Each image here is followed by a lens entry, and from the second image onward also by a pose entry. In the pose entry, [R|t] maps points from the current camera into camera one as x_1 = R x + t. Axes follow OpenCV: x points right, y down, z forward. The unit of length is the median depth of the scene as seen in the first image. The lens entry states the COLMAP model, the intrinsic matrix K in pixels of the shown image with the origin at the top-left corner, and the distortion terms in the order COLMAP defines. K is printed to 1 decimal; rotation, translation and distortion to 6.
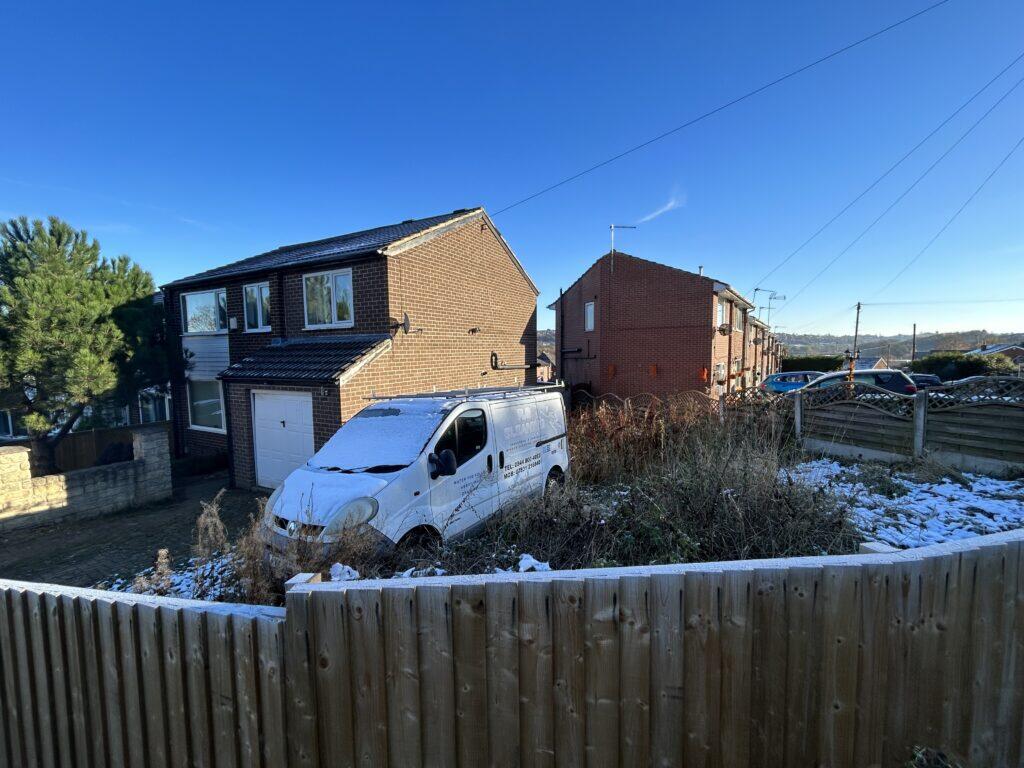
lens RADIAL K [[416.0, 0, 511.3], [0, 416.0, 383.8], [0, 0, 1]] dist [-0.001431, 0.000967]
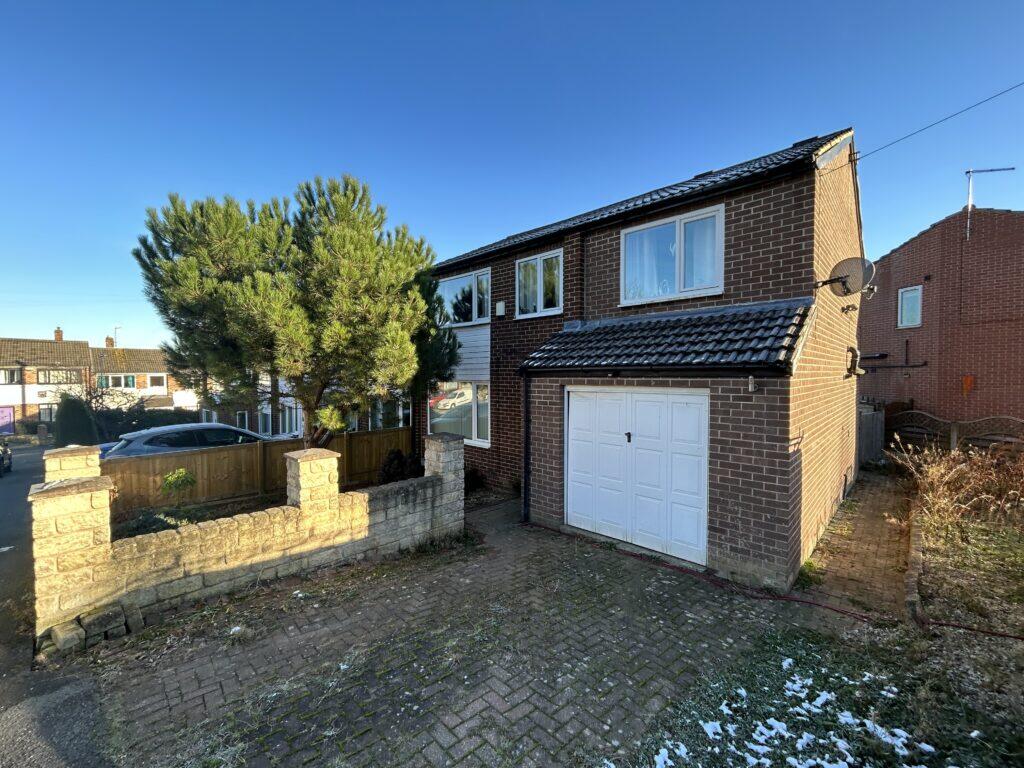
lens RADIAL K [[416.0, 0, 512.5], [0, 416.0, 382.2], [0, 0, 1]] dist [-0.001431, 0.000967]
pose [[0.962569, 0.016600, -0.270529, -0.582075], [-0.032305, 0.998034, -0.053705, 0.053648], [0.269106, 0.060434, 0.961213, 0.329222]]
